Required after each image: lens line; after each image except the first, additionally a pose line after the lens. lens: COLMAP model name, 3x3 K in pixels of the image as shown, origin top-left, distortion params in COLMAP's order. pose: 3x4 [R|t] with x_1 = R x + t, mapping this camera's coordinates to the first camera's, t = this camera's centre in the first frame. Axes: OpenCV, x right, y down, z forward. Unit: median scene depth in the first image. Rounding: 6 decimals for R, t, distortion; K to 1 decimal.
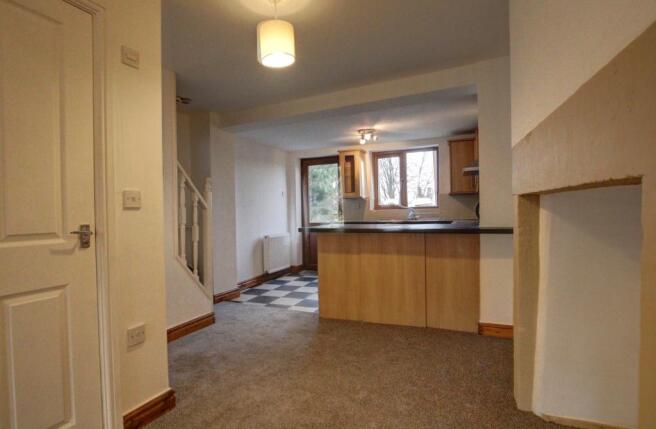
lens RADIAL K [[356.7, 0, 328.0], [0, 356.7, 215.4], [0, 0, 1]] dist [-0.000405, -0.000027]
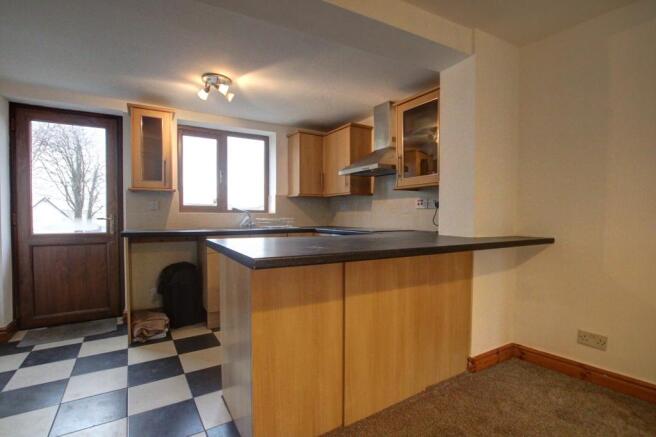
lens RADIAL K [[313.7, 0, 327.9], [0, 313.7, 219.7], [0, 0, 1]] dist [-0.035820, -0.000202]
pose [[0.567725, 0.012517, 0.823123, -0.246261], [-0.005866, 0.999921, -0.011160, 0.001098], [-0.823197, 0.001507, 0.567754, 0.644776]]
